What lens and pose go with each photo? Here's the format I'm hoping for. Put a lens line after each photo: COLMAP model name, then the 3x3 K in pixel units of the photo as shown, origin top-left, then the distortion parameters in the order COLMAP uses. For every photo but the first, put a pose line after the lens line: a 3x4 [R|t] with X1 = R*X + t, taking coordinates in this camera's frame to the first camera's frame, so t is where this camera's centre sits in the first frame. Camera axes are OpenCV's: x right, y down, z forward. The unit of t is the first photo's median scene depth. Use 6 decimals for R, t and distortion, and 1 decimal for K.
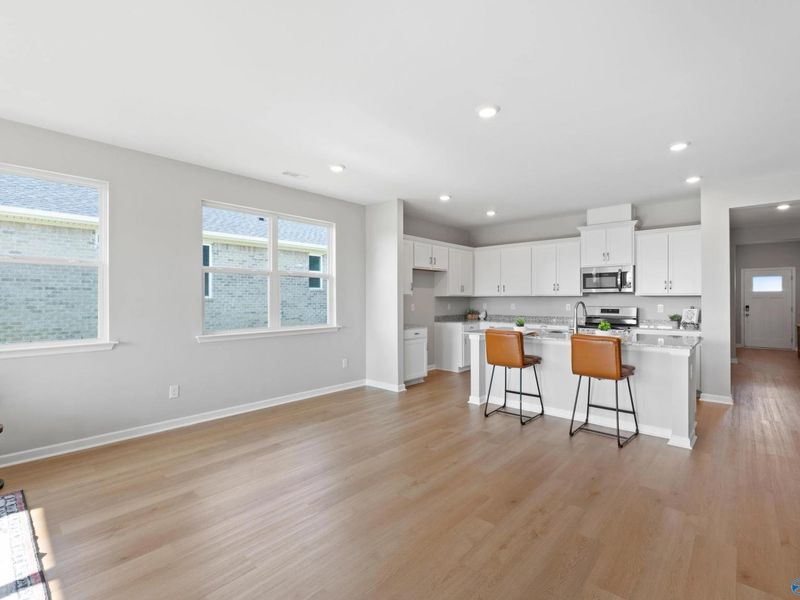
lens RADIAL K [[377.2, 0, 400.0], [0, 377.2, 300.0], [0, 0, 1]] dist [0.000174, -0.000077]
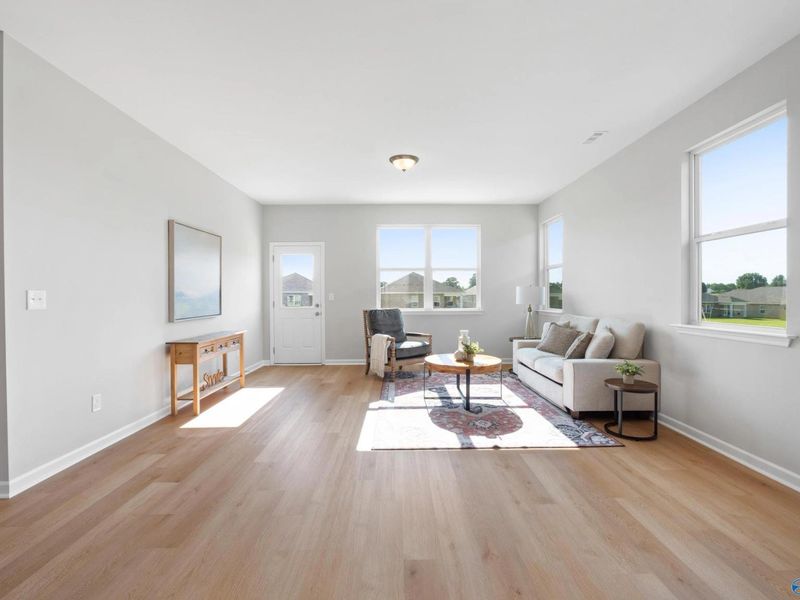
lens RADIAL K [[377.2, 0, 400.0], [0, 377.2, 300.0], [0, 0, 1]] dist [0.000174, -0.000077]
pose [[-0.722763, 0.015844, -0.690914, 0.095542], [0.008025, 0.999862, 0.014535, 0.017789], [0.691049, 0.004961, -0.722791, 0.508177]]
